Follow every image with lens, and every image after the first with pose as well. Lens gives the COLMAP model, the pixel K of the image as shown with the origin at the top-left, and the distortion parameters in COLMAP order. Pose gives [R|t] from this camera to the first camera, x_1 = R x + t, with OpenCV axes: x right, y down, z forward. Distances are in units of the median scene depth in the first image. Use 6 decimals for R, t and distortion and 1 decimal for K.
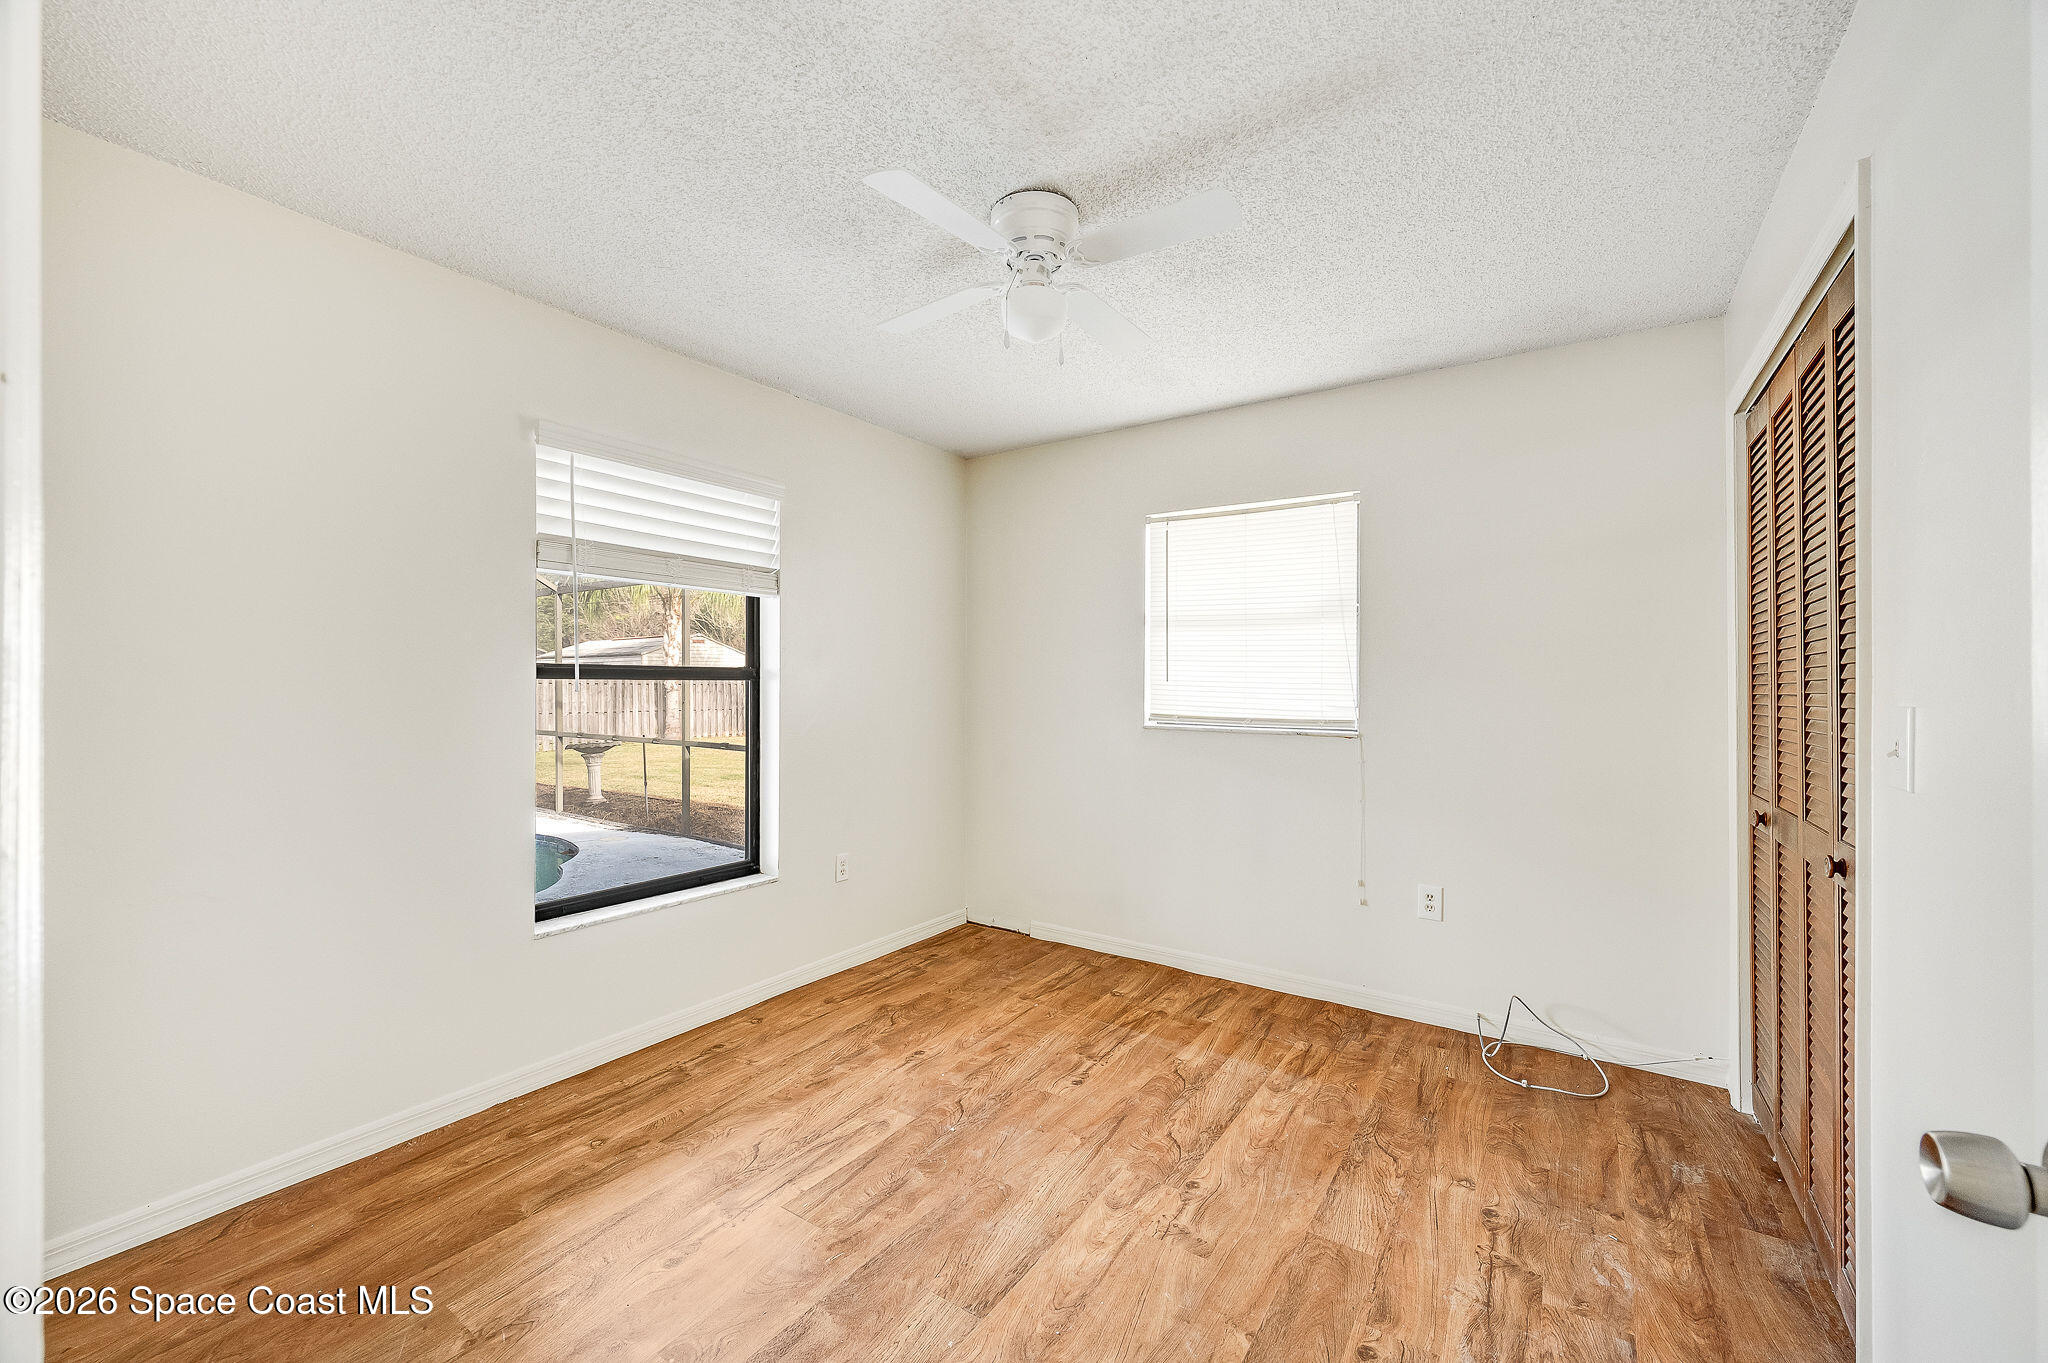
lens RADIAL K [[811.0, 0, 1023.9], [0, 811.0, 679.5], [0, 0, 1]] dist [0.000341, 0.000111]
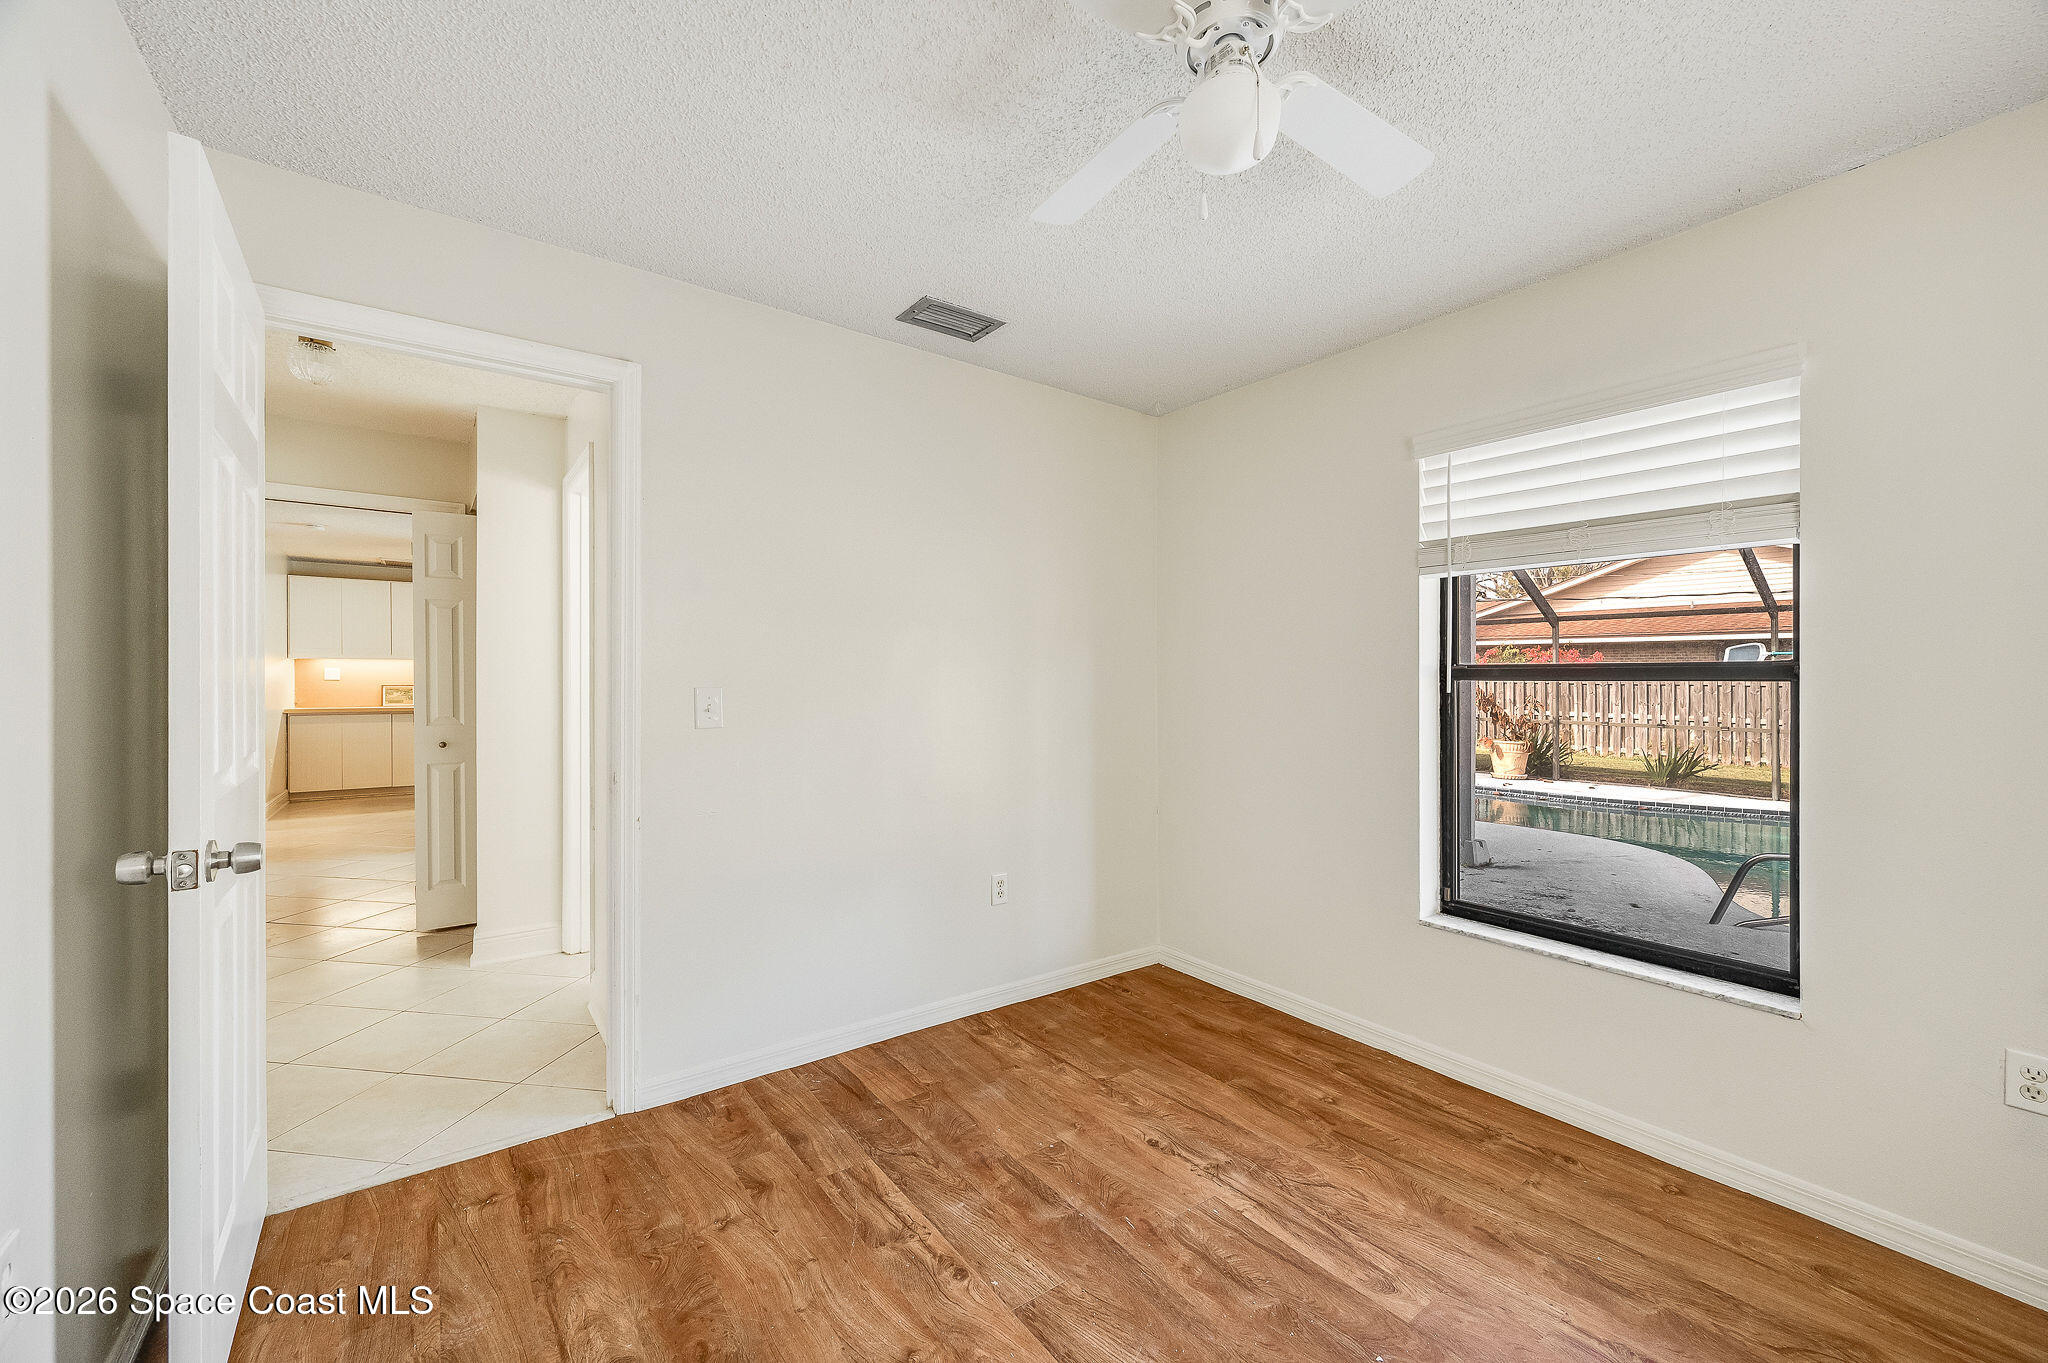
lens RADIAL K [[811.0, 0, 1030.6], [0, 811.0, 680.6], [0, 0, 1]] dist [0.000341, 0.000111]
pose [[-0.326200, -0.005801, -0.945283, 0.604212], [-0.003713, 0.999981, -0.004855, 0.008957], [0.945294, 0.001926, -0.326215, 0.909528]]
